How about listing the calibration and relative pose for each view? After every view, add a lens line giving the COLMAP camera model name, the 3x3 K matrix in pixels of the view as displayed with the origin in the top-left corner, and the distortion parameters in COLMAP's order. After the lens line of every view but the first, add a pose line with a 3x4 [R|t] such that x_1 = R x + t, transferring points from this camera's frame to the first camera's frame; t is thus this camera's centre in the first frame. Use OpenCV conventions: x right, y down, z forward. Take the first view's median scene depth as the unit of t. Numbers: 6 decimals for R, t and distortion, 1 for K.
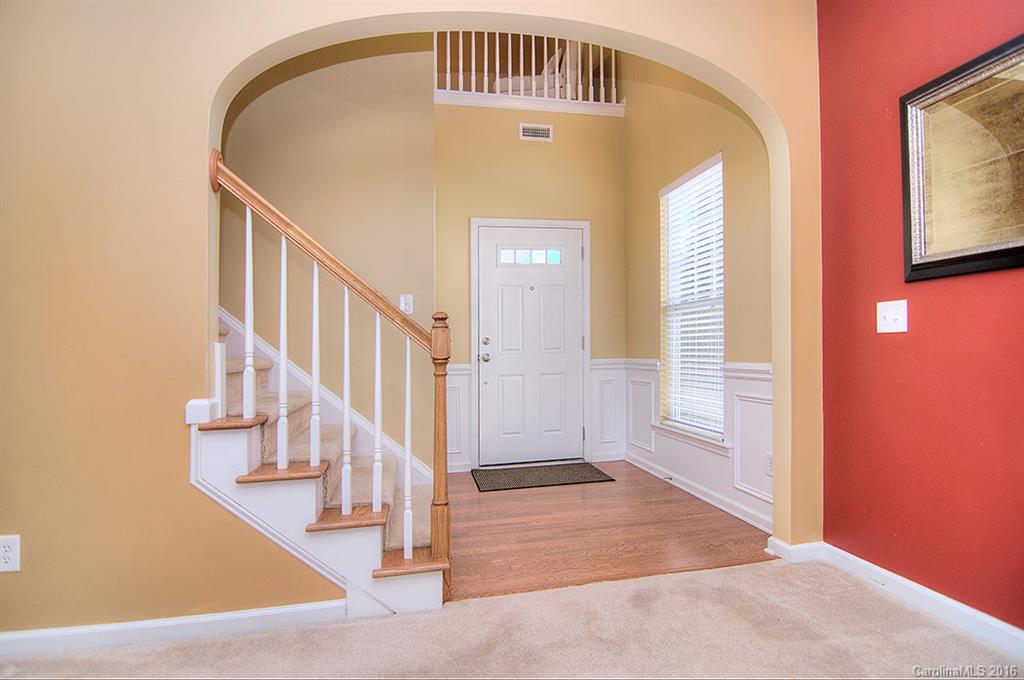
lens RADIAL K [[496.3, 0, 510.4], [0, 496.3, 328.9], [0, 0, 1]] dist [-0.014054, -0.004019]
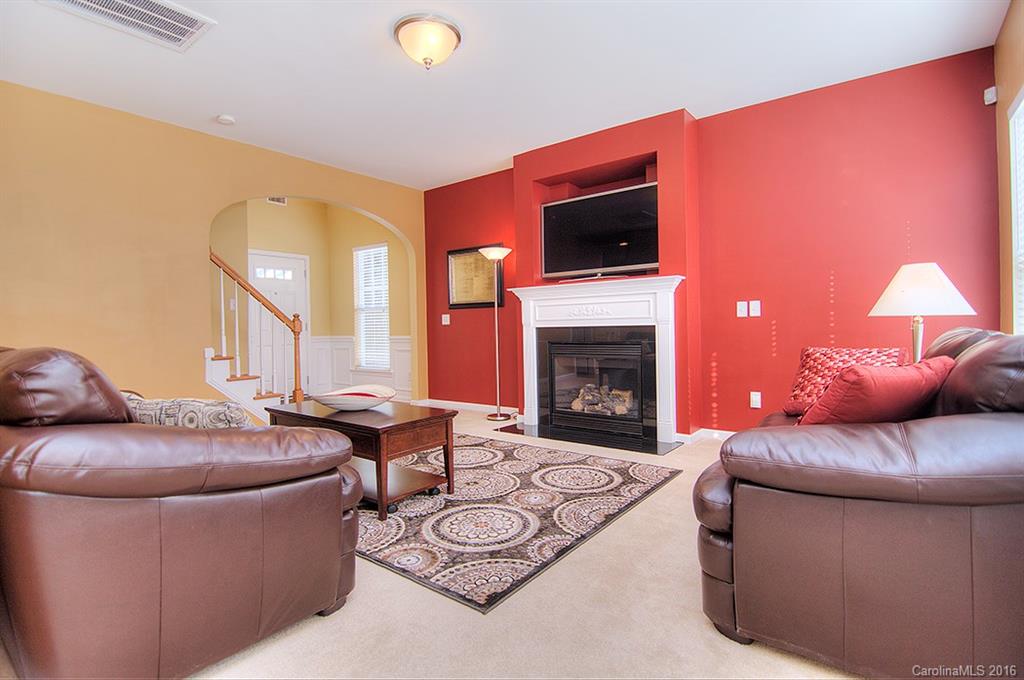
lens RADIAL K [[496.3, 0, 510.0], [0, 496.3, 351.1], [0, 0, 1]] dist [-0.014054, -0.004019]
pose [[0.737552, -0.020007, 0.674994, -0.670236], [-0.029028, 0.997698, 0.061291, -0.018483], [-0.674666, -0.064799, 0.735273, -1.017555]]
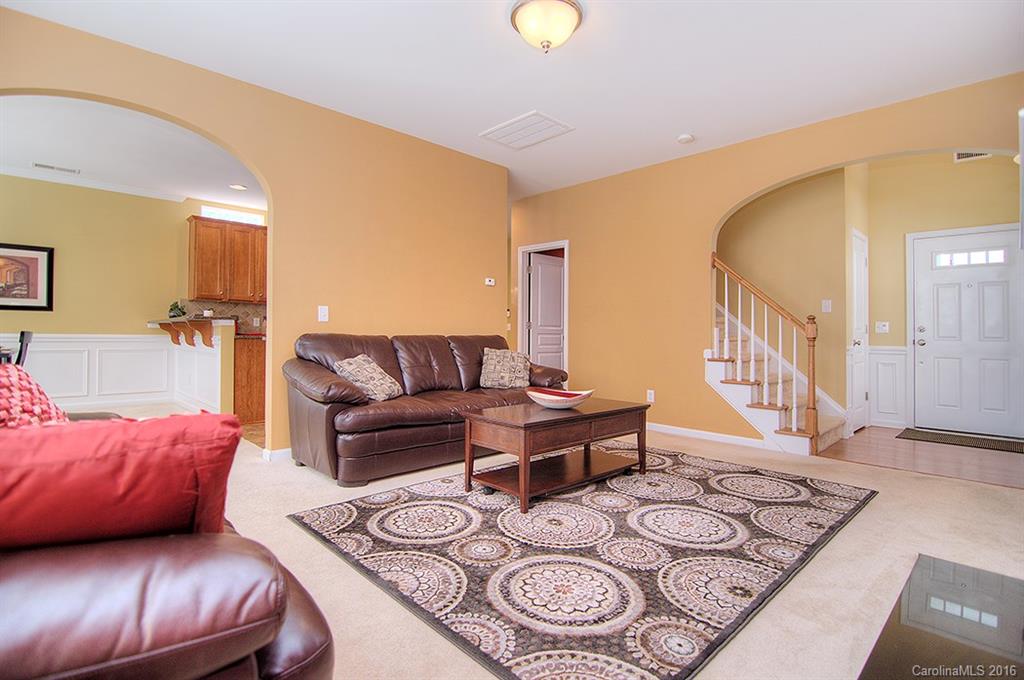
lens RADIAL K [[496.3, 0, 509.6], [0, 496.3, 333.0], [0, 0, 1]] dist [-0.014054, -0.004019]
pose [[0.551586, 0.030146, -0.833573, 0.556962], [0.008017, 0.999109, 0.041437, -0.034228], [0.834079, -0.029539, 0.550853, -0.753180]]
